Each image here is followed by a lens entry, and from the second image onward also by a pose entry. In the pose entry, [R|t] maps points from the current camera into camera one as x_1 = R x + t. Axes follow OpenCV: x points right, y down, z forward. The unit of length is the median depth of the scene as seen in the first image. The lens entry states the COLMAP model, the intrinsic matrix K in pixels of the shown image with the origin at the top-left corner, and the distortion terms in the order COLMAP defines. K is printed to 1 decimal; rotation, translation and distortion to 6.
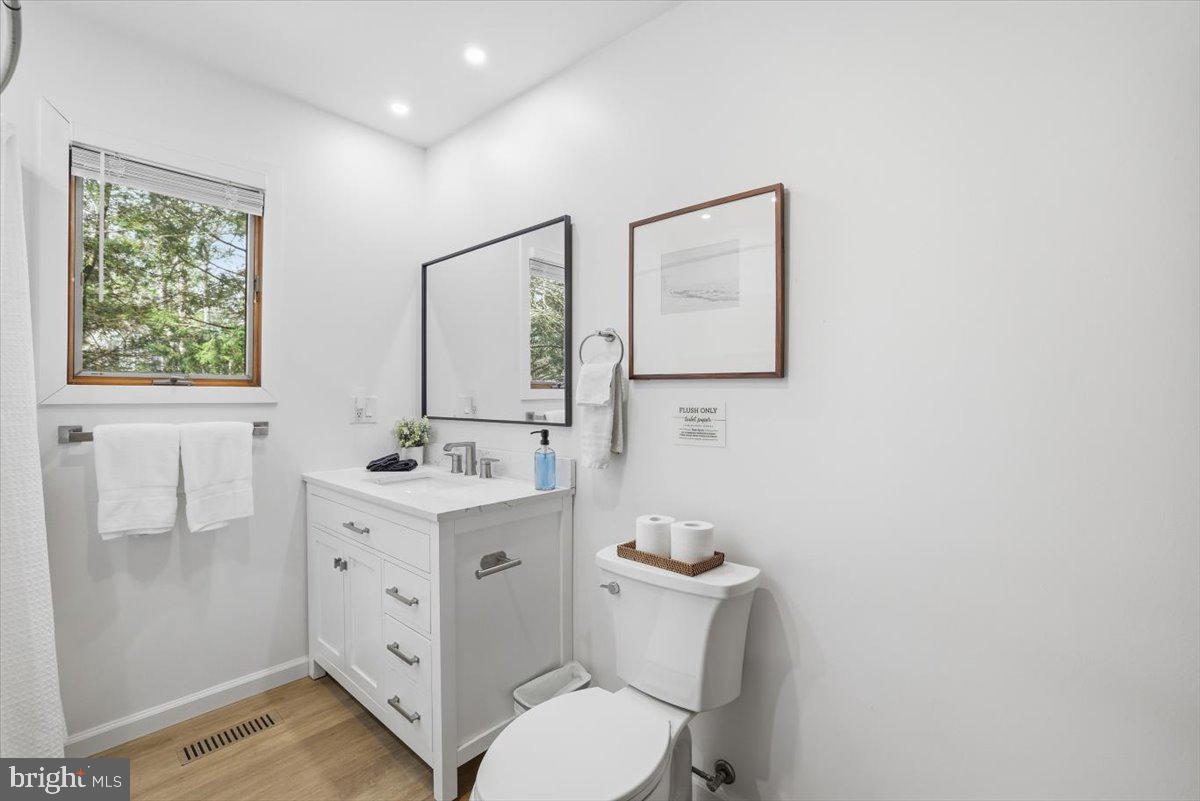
lens RADIAL K [[520.2, 0, 593.8], [0, 520.2, 398.5], [0, 0, 1]] dist [-0.048989, 0.015845]
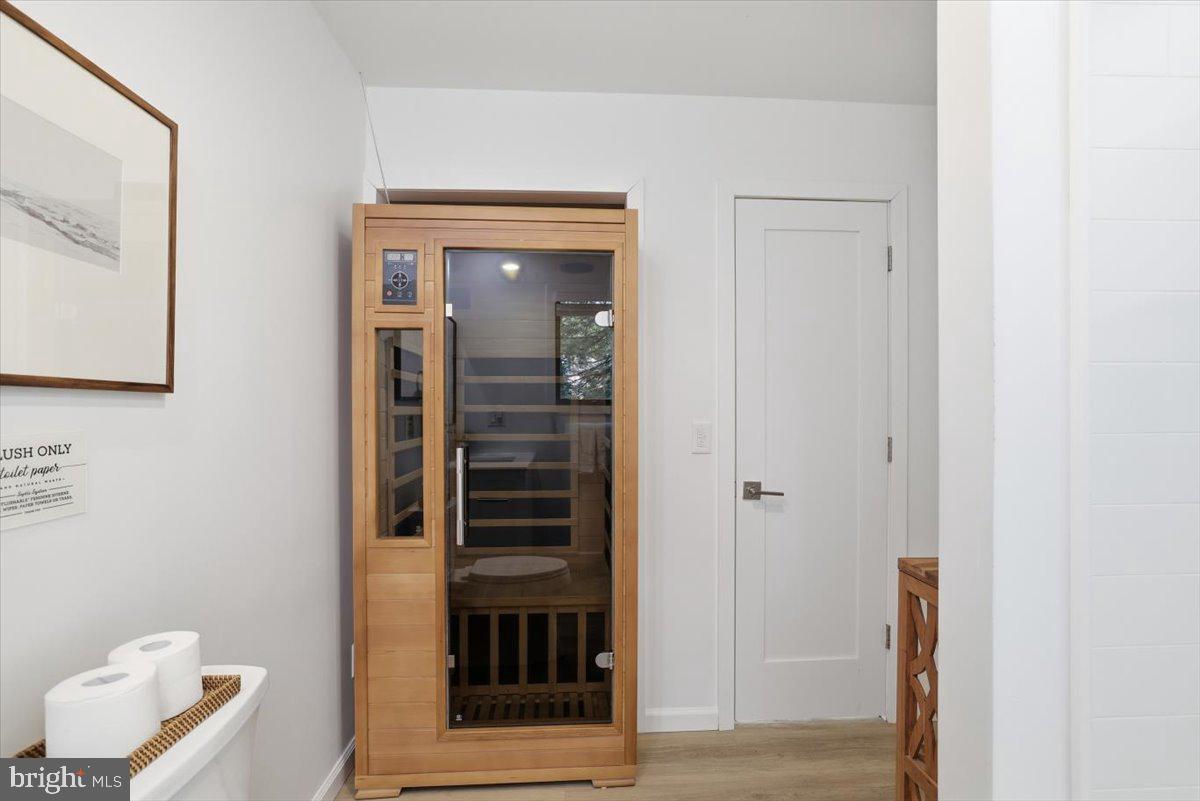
lens RADIAL K [[520.2, 0, 593.8], [0, 520.2, 398.5], [0, 0, 1]] dist [-0.048989, 0.015845]
pose [[-0.699490, 0.005333, 0.714623, -0.504711], [0.000992, 0.999978, -0.006491, -0.023635], [-0.714642, -0.003831, -0.699480, 0.964961]]
